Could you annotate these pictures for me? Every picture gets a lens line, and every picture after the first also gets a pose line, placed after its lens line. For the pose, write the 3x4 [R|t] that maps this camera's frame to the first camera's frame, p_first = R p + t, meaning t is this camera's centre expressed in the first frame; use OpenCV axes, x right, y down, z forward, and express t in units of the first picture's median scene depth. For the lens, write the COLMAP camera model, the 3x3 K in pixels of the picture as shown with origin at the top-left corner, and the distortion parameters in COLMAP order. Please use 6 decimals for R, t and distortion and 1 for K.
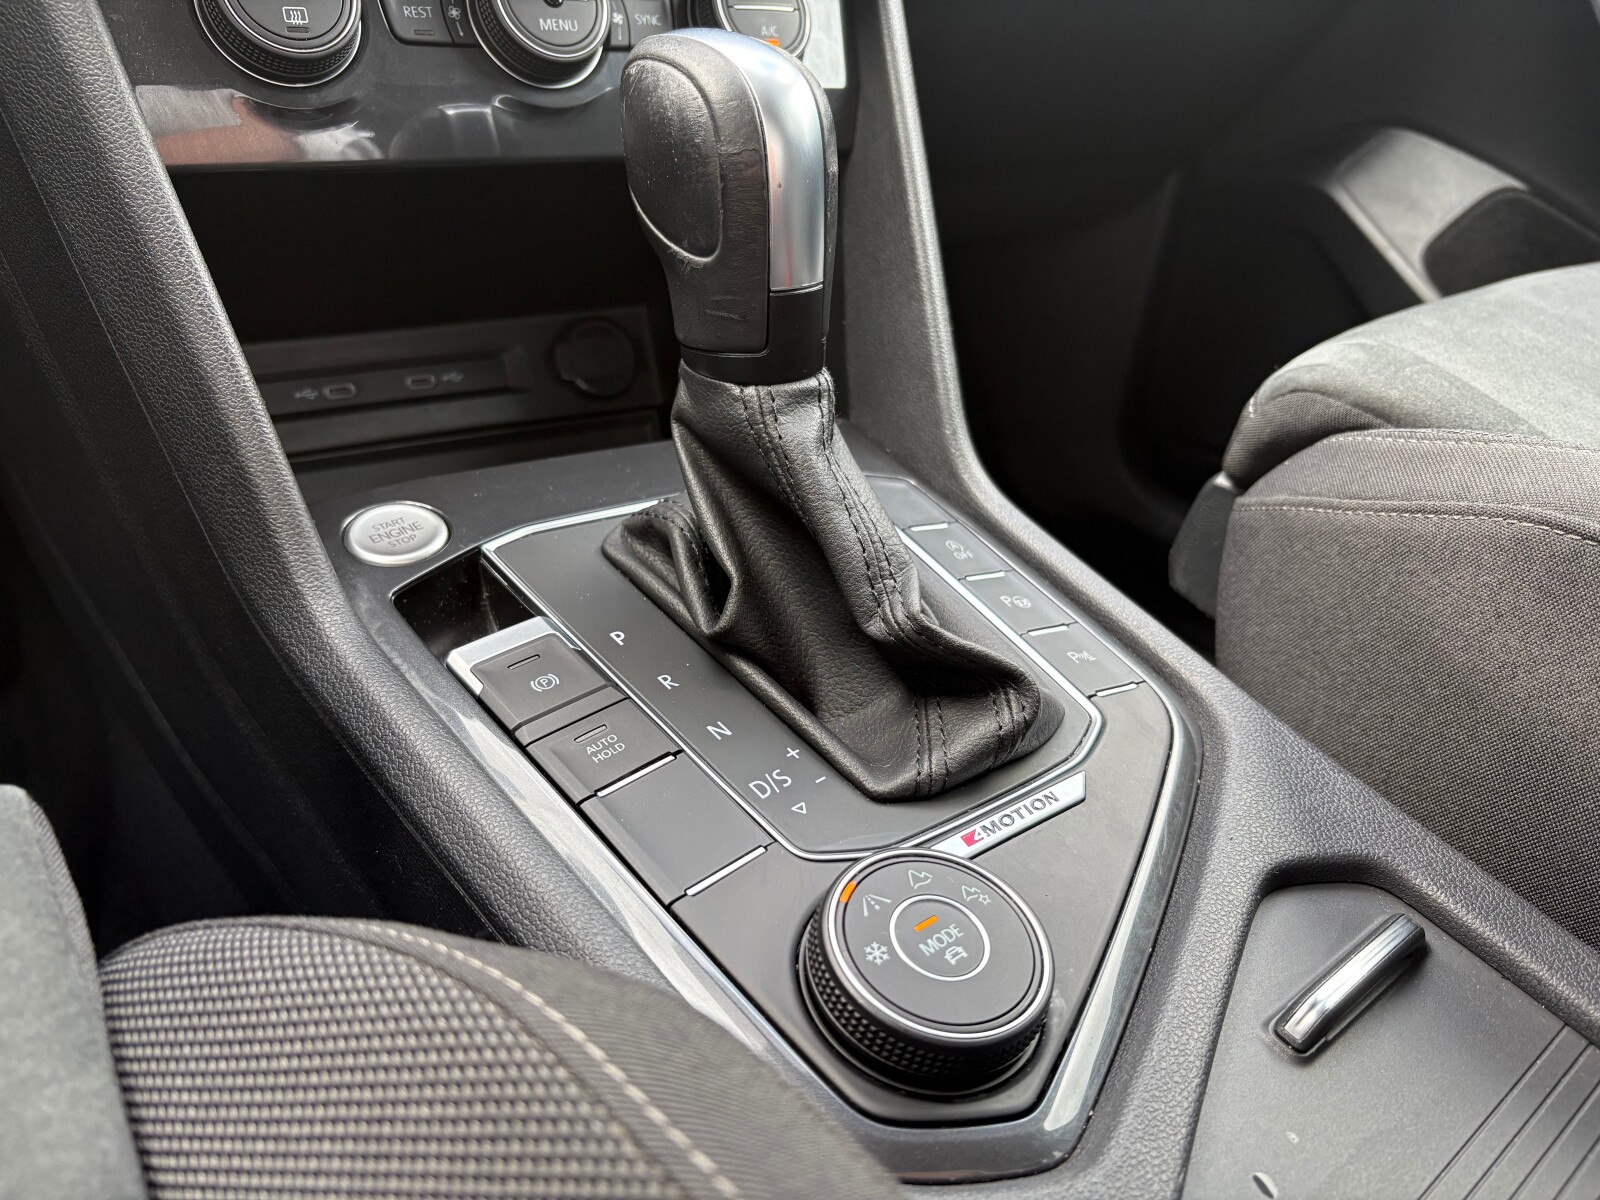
lens RADIAL K [[1227.4, 0, 808.0], [0, 1227.4, 595.4], [0, 0, 1]] dist [0.039522, -0.032501]
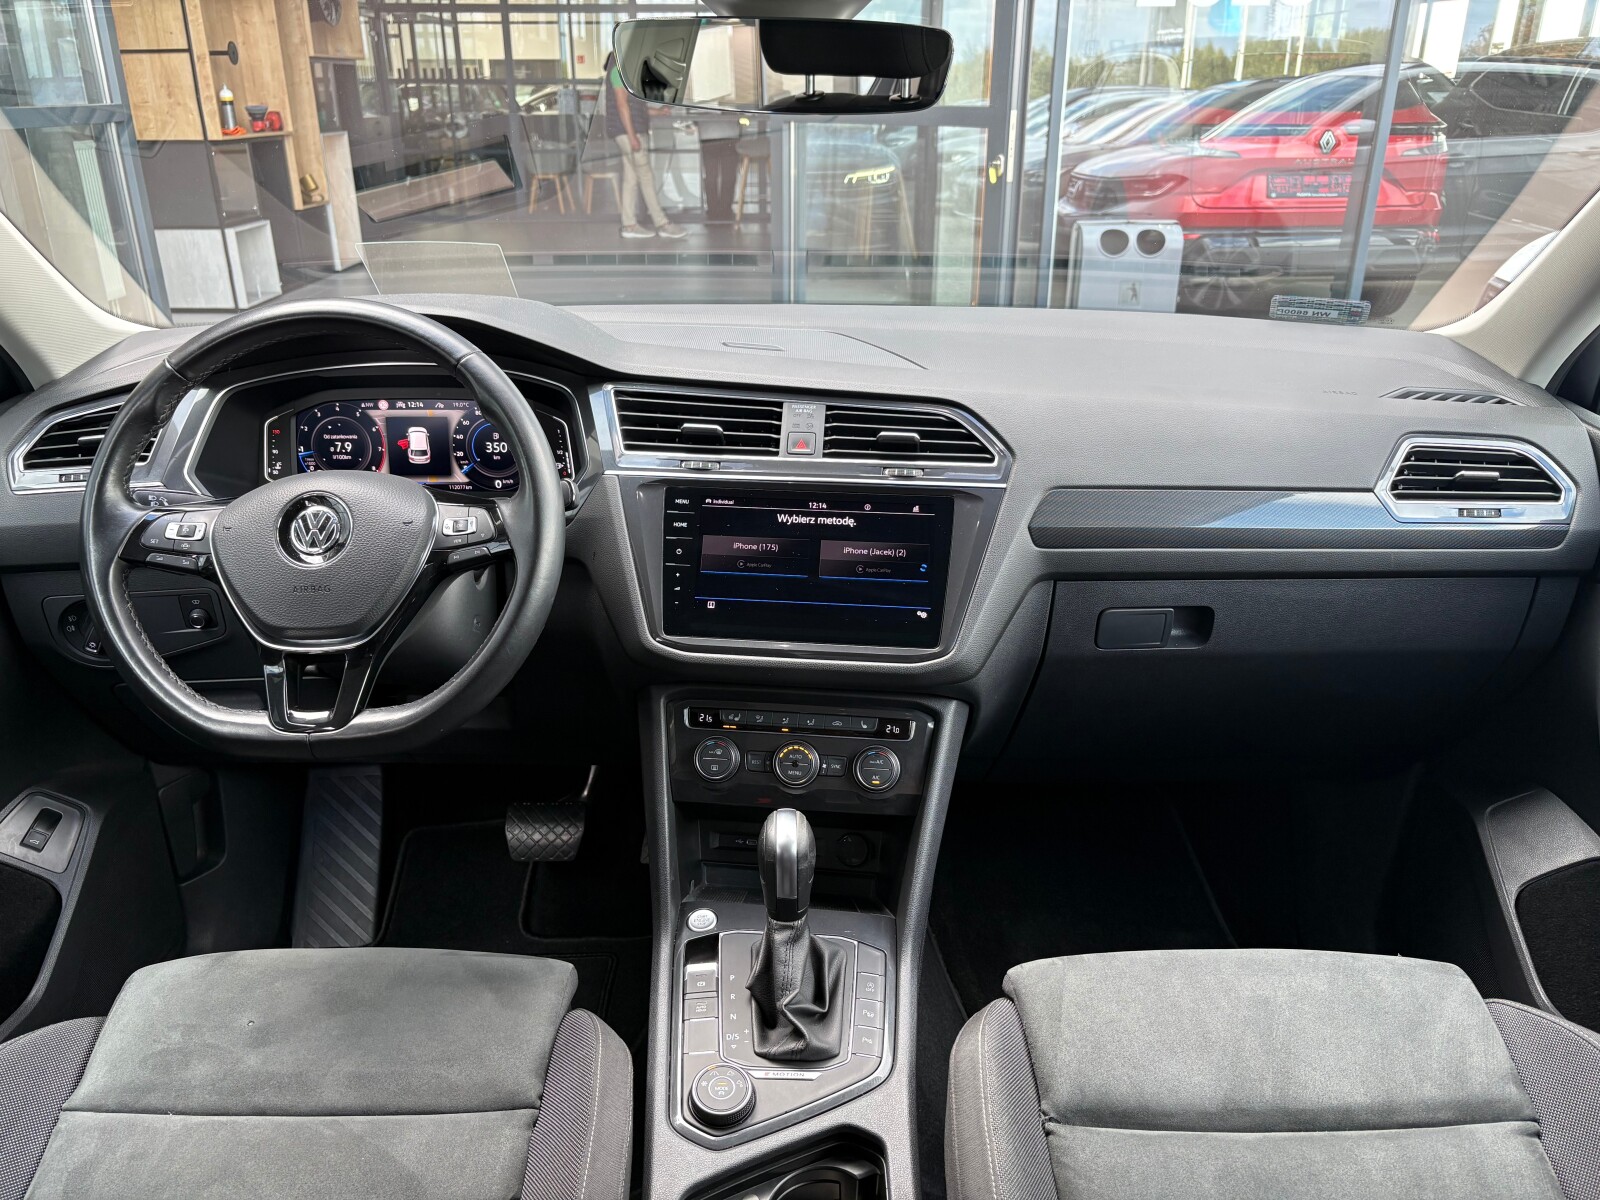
lens RADIAL K [[1227.4, 0, 792.1], [0, 1227.4, 599.5], [0, 0, 1]] dist [0.039522, -0.032501]
pose [[0.765678, 0.178887, -0.617848, 1.957160], [-0.265433, 0.962823, -0.050173, -0.874637], [0.585903, 0.202414, 0.784695, -1.835293]]
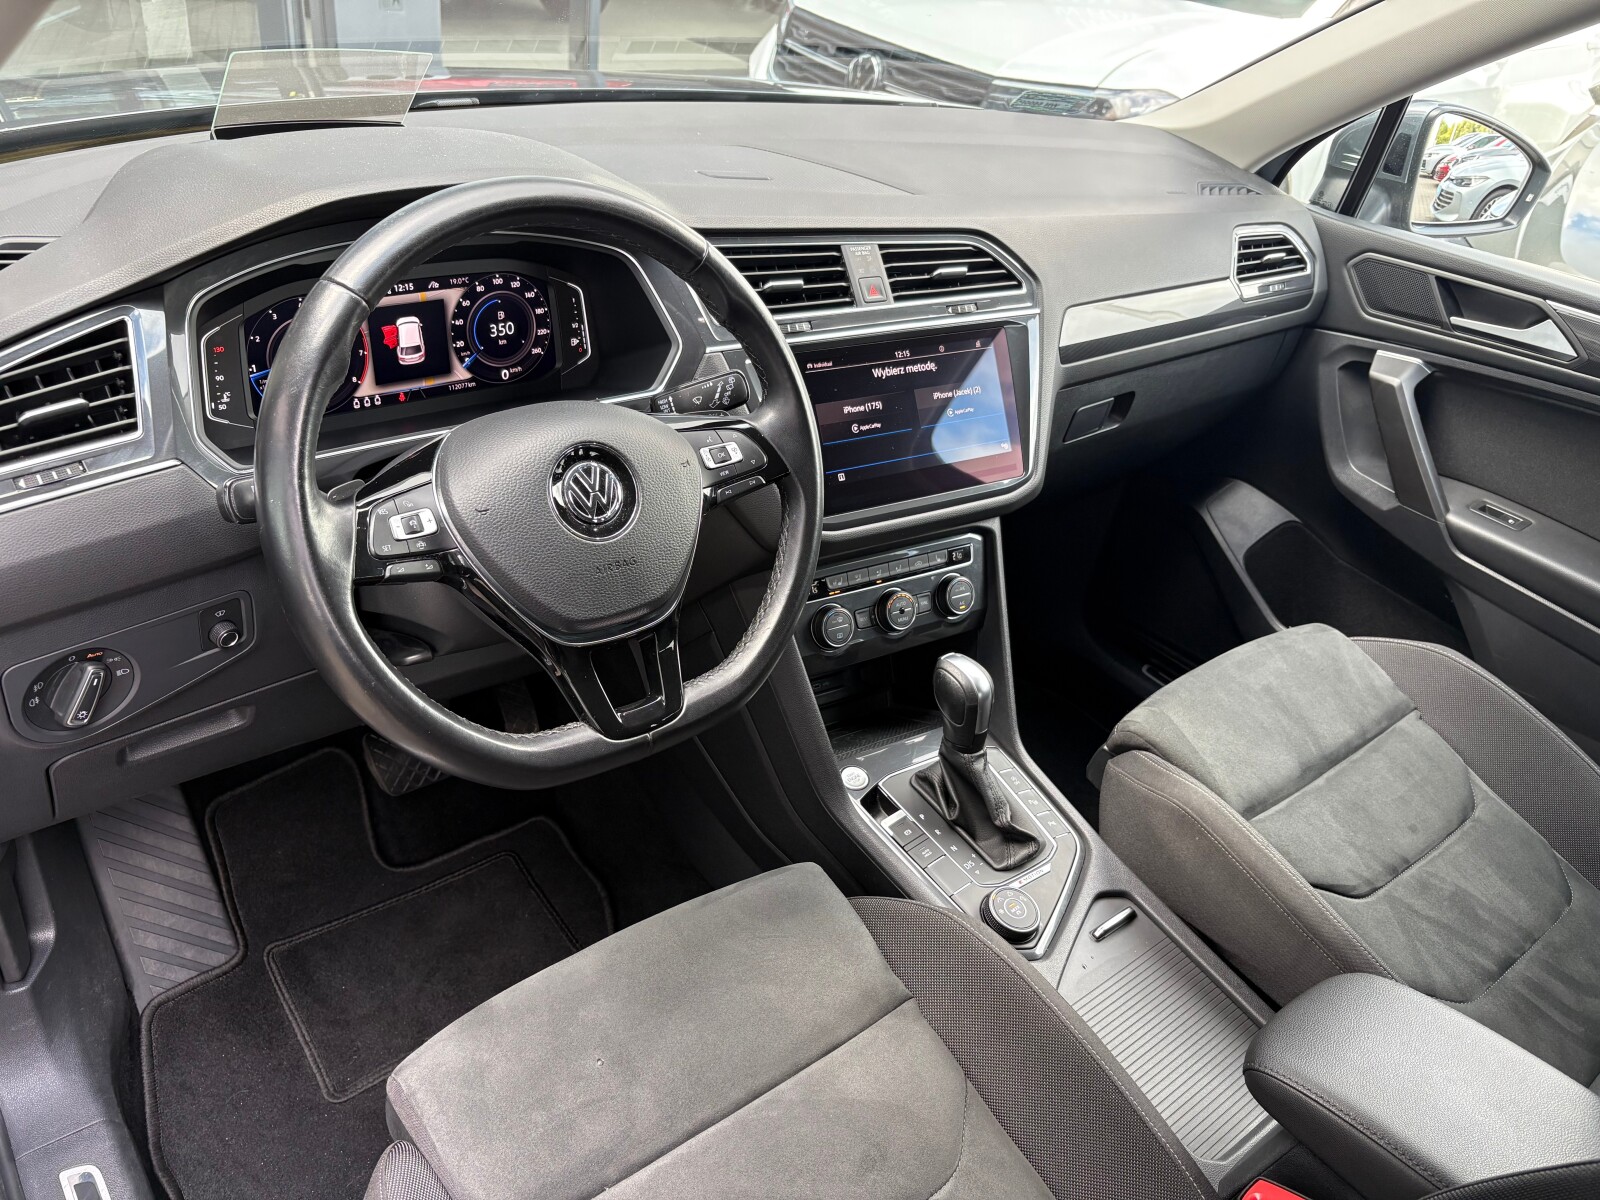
lens RADIAL K [[1227.4, 0, 791.3], [0, 1227.4, 602.5], [0, 0, 1]] dist [0.039522, -0.032501]
pose [[0.998350, 0.056665, 0.009301, -0.633402], [-0.057174, 0.995964, 0.069183, -0.851968], [-0.005343, -0.069600, 0.997561, -2.636083]]
